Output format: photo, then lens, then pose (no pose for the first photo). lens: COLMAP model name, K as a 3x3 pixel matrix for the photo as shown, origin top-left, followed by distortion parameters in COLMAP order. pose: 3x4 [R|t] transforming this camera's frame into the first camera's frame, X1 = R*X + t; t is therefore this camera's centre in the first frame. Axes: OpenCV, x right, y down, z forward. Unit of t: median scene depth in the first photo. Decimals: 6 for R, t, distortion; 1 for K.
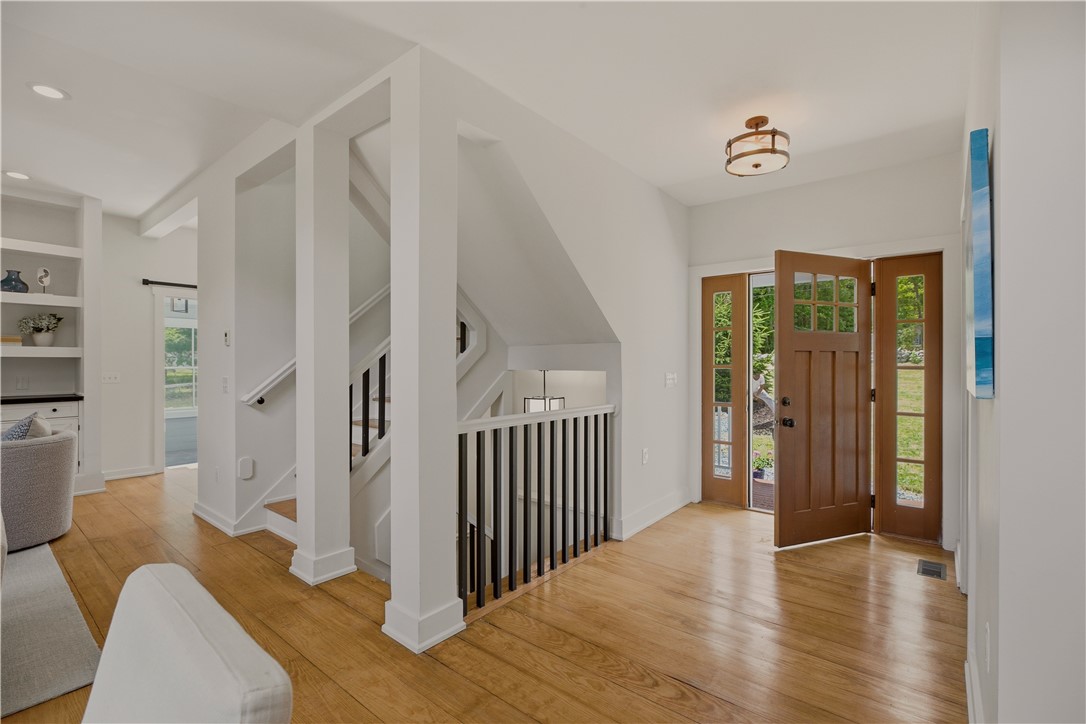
lens RADIAL K [[495.8, 0, 541.5], [0, 495.8, 359.1], [0, 0, 1]] dist [-0.002298, 0.000166]
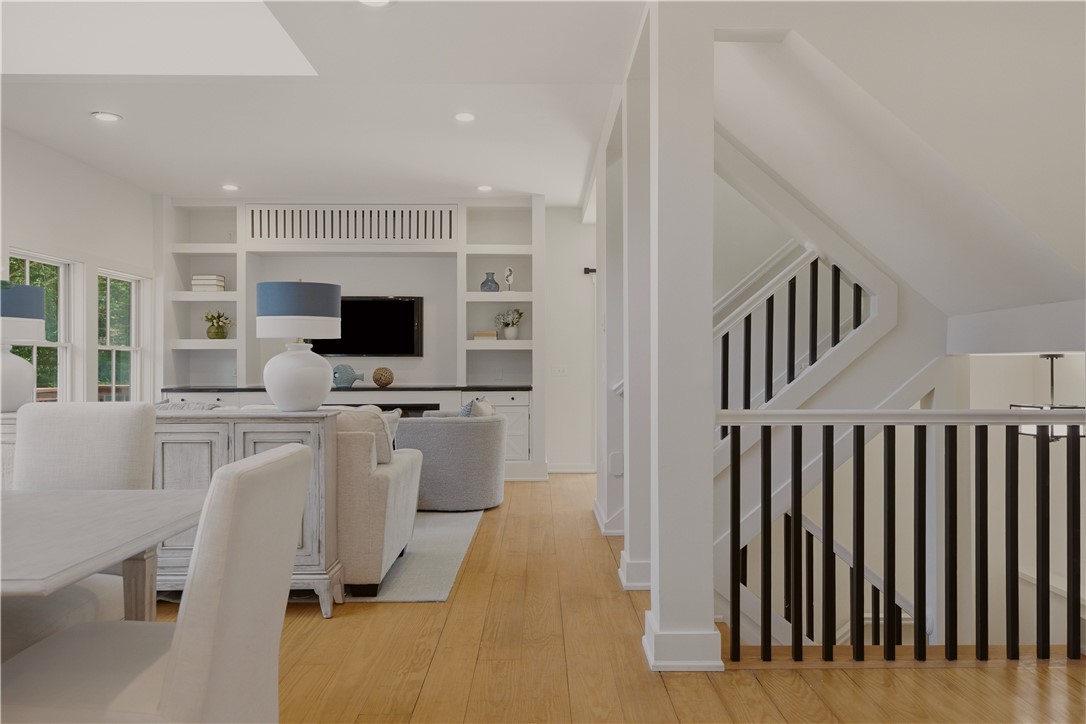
lens RADIAL K [[776.3, 0, 542.8], [0, 776.3, 362.9], [0, 0, 1]] dist [-0.046068, 0.000035]
pose [[0.618094, -0.006165, -0.786080, 0.375573], [0.005735, 0.999978, -0.003333, 0.030958], [0.786084, -0.002448, 0.618115, 0.006966]]
